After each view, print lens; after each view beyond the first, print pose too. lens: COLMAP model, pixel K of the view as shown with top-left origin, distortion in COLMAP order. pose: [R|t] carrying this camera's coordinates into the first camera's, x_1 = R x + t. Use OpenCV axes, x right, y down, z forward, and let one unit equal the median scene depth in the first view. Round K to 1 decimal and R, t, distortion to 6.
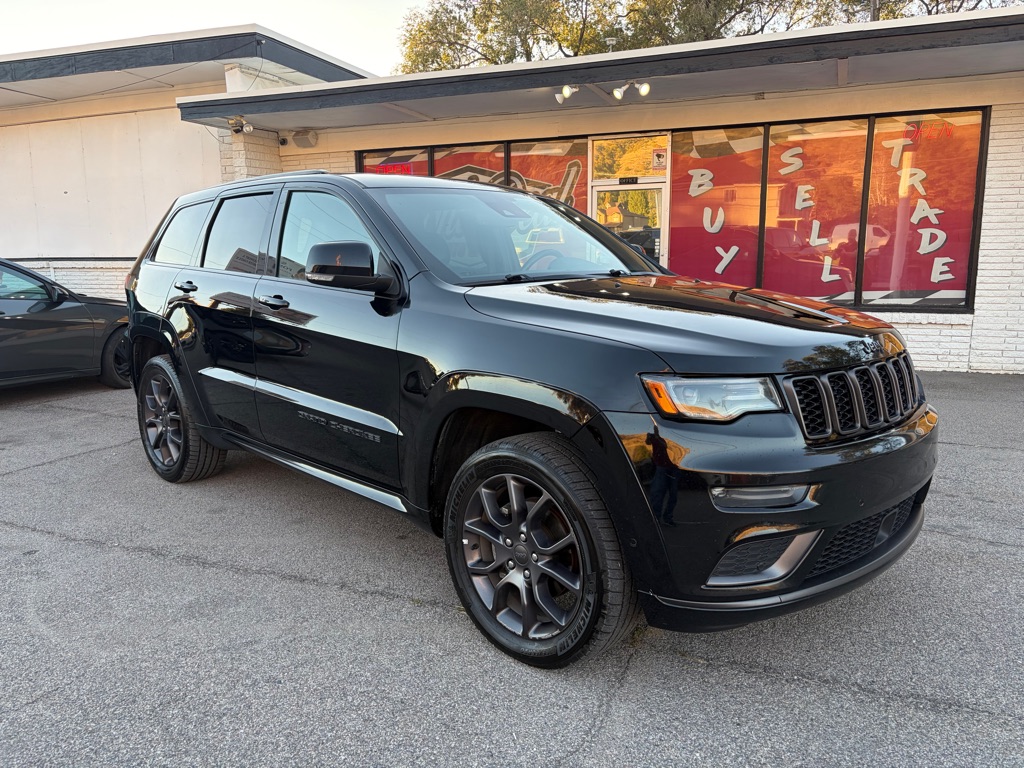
lens RADIAL K [[780.2, 0, 511.0], [0, 780.2, 386.9], [0, 0, 1]] dist [0.040302, -0.039659]
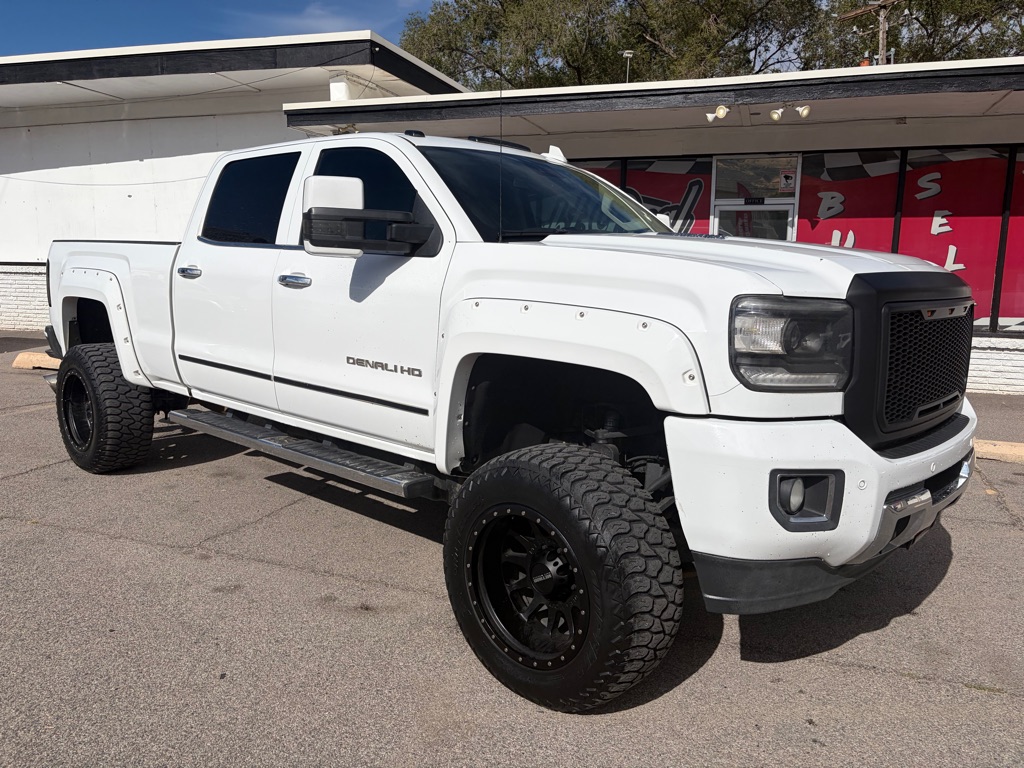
lens RADIAL K [[780.2, 0, 510.1], [0, 780.2, 379.5], [0, 0, 1]] dist [0.040302, -0.039659]
pose [[0.998245, 0.011224, 0.058146, -0.212774], [-0.010368, 0.999834, -0.015003, -0.019254], [-0.058305, 0.014374, 0.998195, 0.030414]]
